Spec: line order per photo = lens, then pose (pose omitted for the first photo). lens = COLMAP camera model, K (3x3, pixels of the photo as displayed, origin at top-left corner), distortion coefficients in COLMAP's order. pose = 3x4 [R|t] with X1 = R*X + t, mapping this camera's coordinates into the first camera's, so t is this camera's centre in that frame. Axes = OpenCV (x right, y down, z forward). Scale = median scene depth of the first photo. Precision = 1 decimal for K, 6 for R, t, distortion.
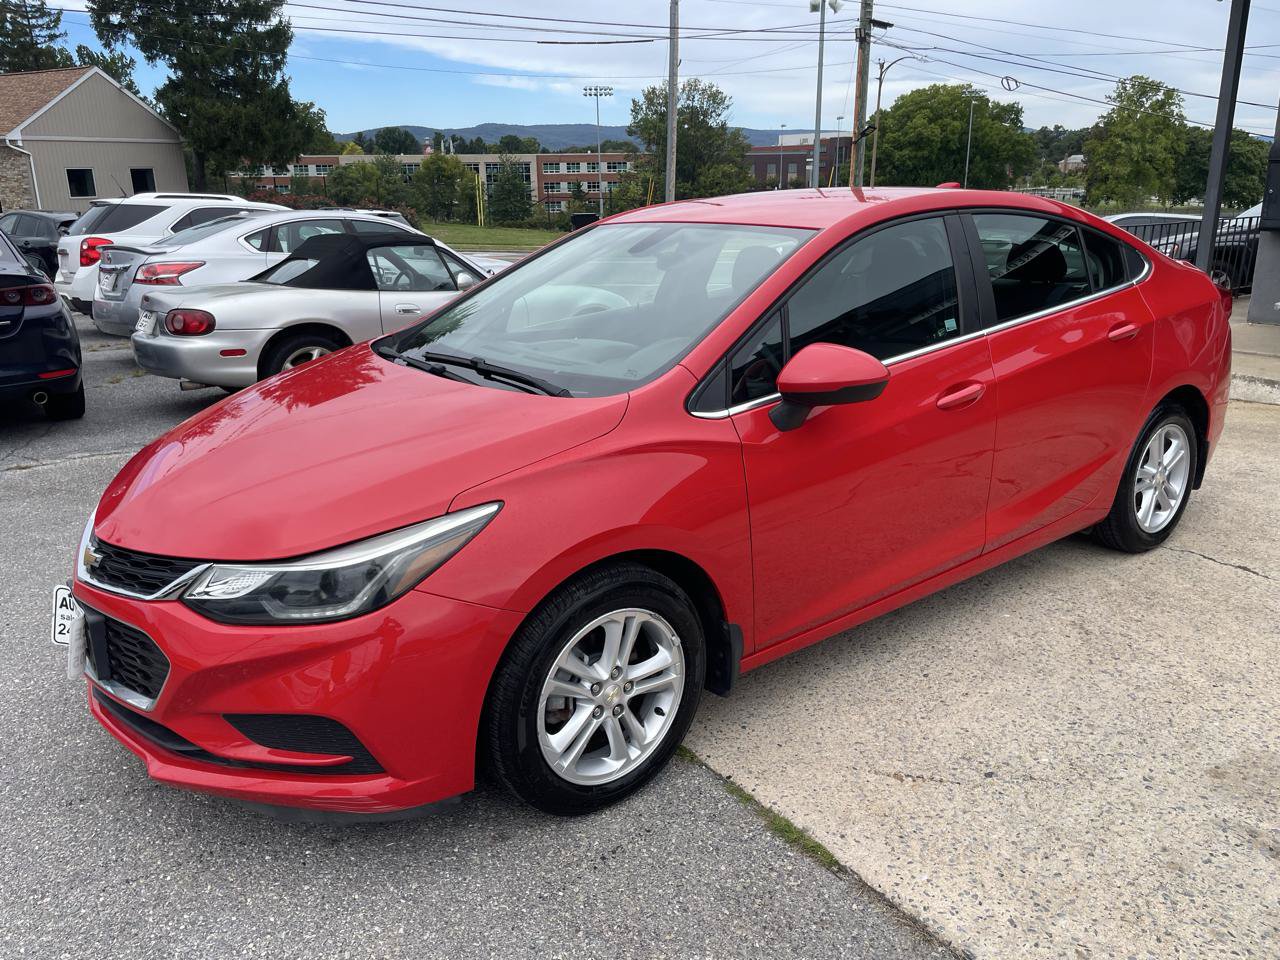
lens RADIAL K [[967.5, 0, 636.2], [0, 967.5, 473.7], [0, 0, 1]] dist [0.088934, -0.119946]
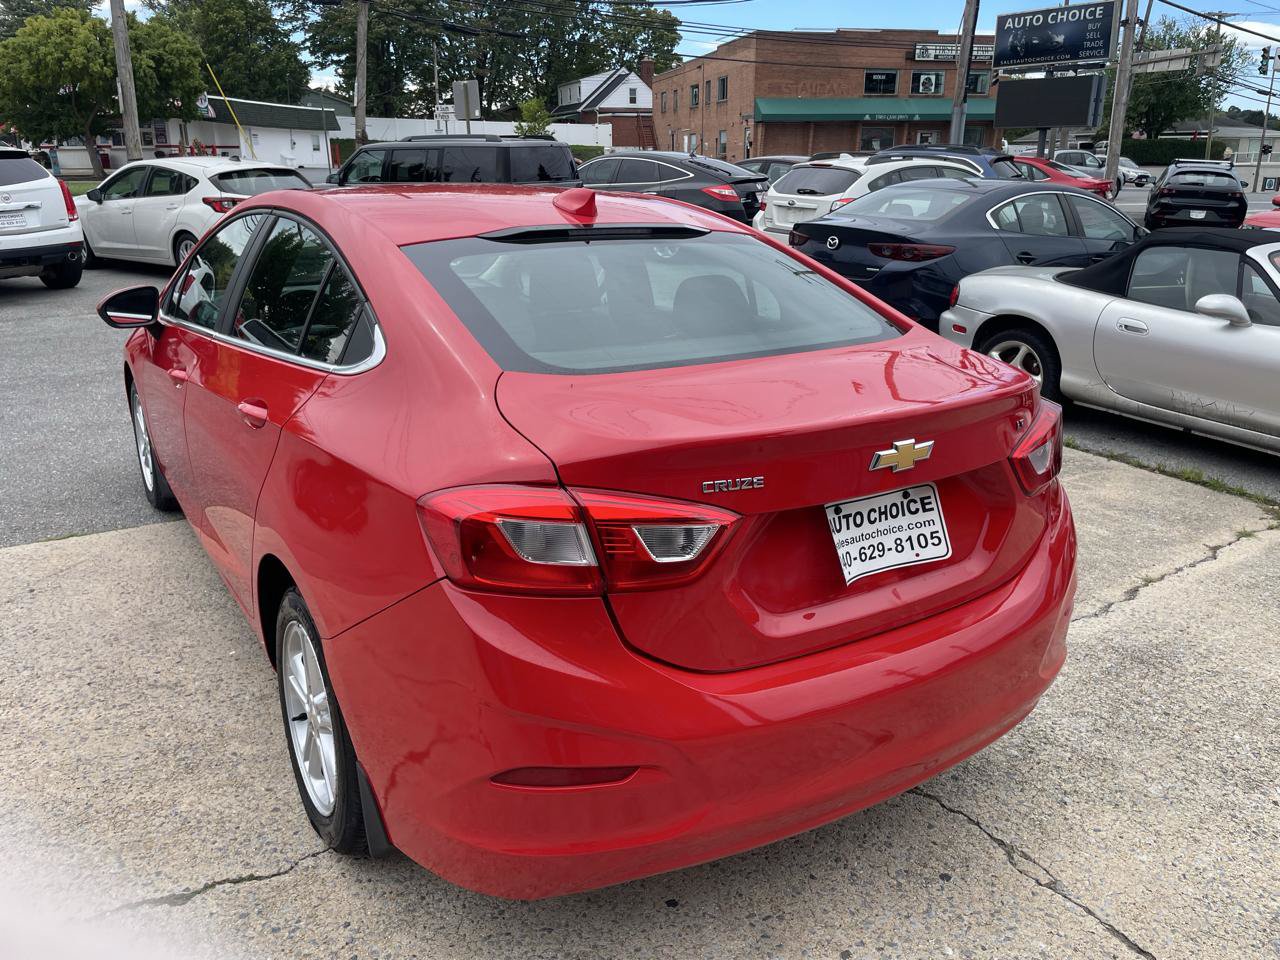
lens RADIAL K [[967.5, 0, 639.4], [0, 967.5, 463.0], [0, 0, 1]] dist [0.088934, -0.119946]
pose [[-0.083513, 0.309631, -0.947182, 0.975358], [-0.287161, 0.902705, 0.320410, -0.352600], [0.954235, 0.298752, 0.013526, 1.089650]]
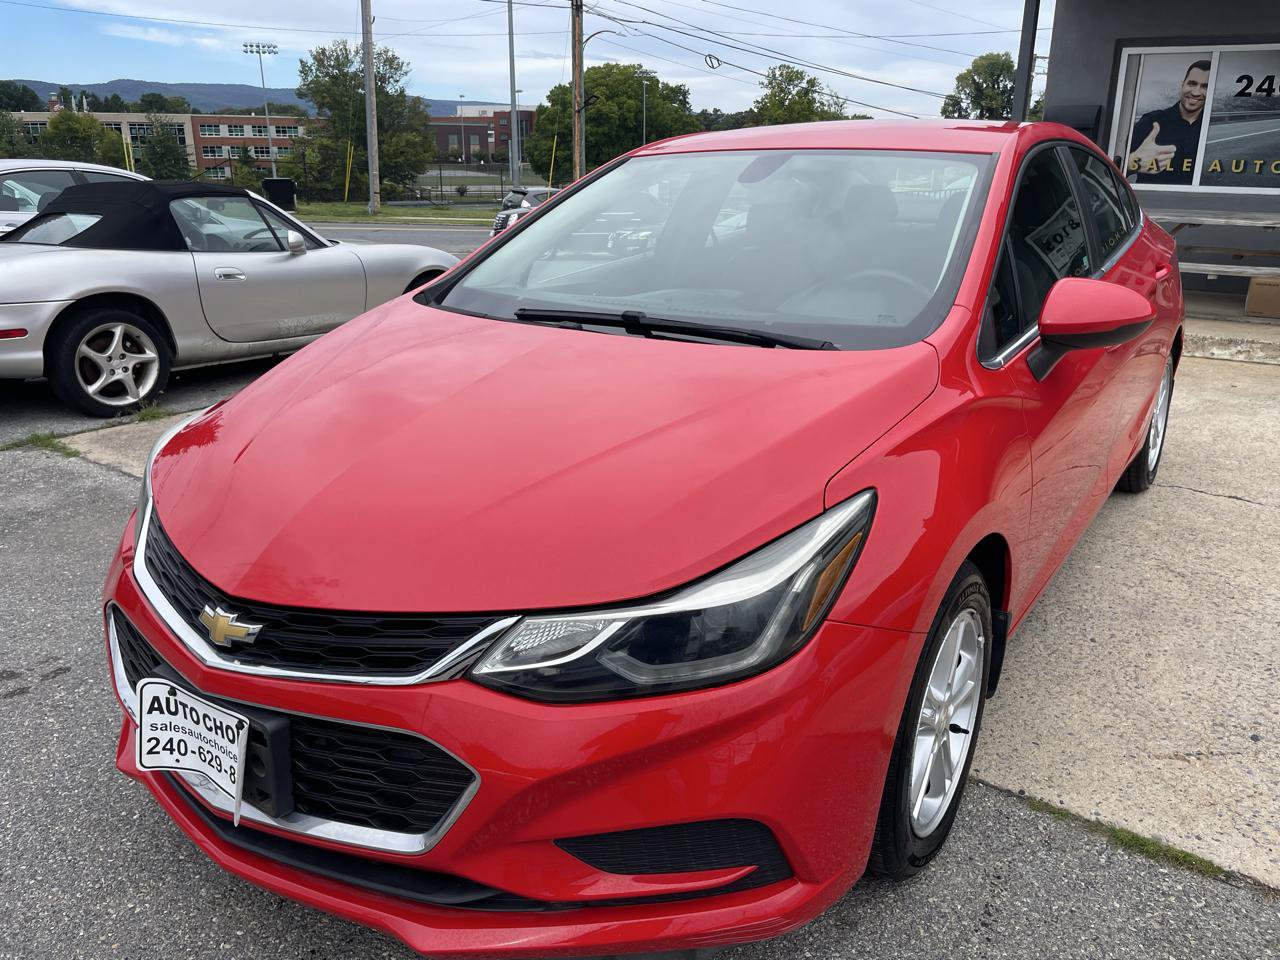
lens RADIAL K [[967.5, 0, 645.9], [0, 967.5, 464.1], [0, 0, 1]] dist [0.088934, -0.119946]
pose [[0.948792, -0.075312, 0.306793, -0.282570], [0.070306, 0.997150, 0.027351, -0.012185], [-0.307978, -0.004381, 0.951383, 0.178639]]
